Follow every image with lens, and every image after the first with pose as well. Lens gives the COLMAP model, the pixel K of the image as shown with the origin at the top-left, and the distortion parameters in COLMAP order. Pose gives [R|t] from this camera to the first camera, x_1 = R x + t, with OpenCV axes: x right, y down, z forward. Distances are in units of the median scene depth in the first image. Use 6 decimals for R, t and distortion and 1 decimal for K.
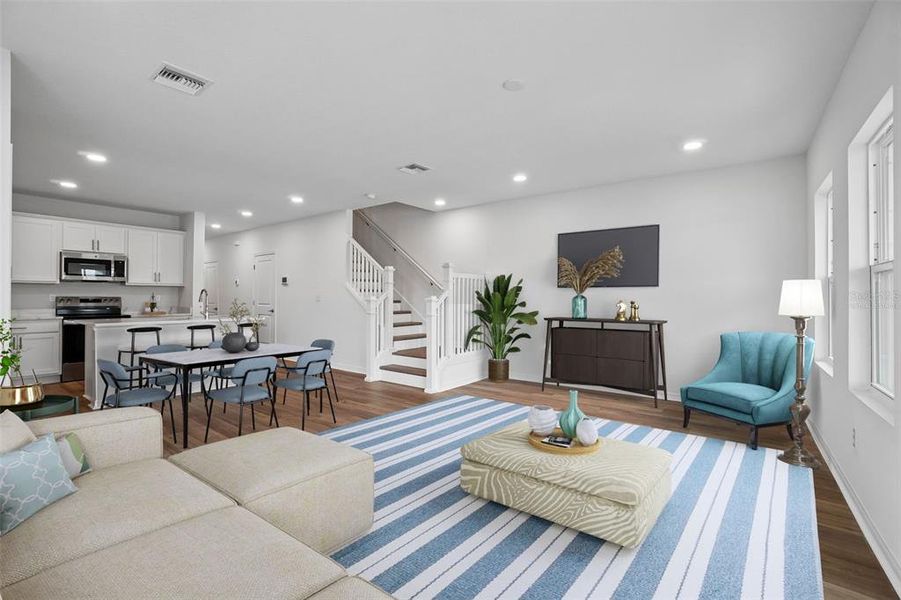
lens RADIAL K [[407.3, 0, 435.2], [0, 407.3, 294.9], [0, 0, 1]] dist [0.001400, 0.000372]
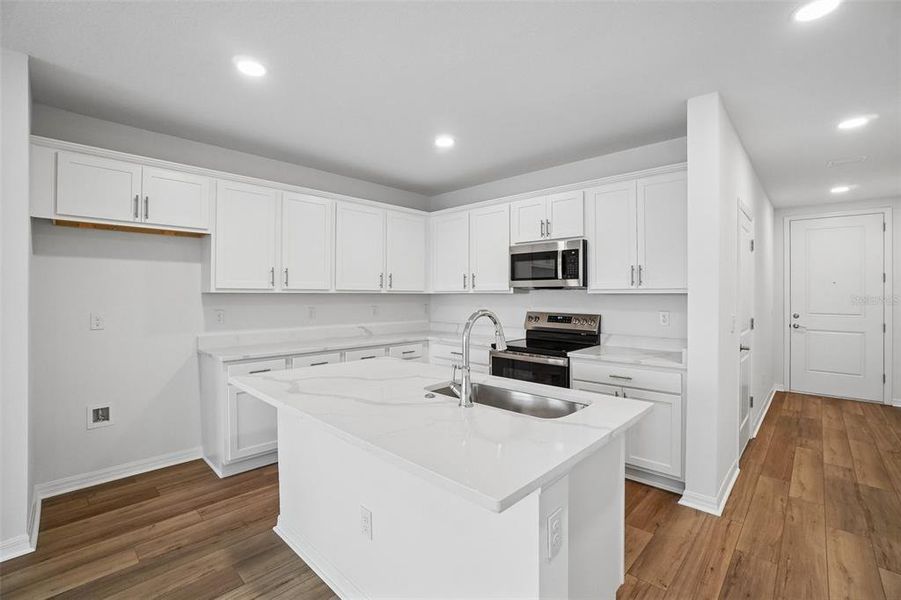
lens RADIAL K [[399.5, 0, 448.4], [0, 399.5, 291.5], [0, 0, 1]] dist [-0.057808, 0.017101]
pose [[-0.084673, -0.007955, -0.996377, -0.224514], [0.006571, 0.999942, -0.008542, -0.023571], [0.996387, -0.007271, -0.084616, 0.866506]]
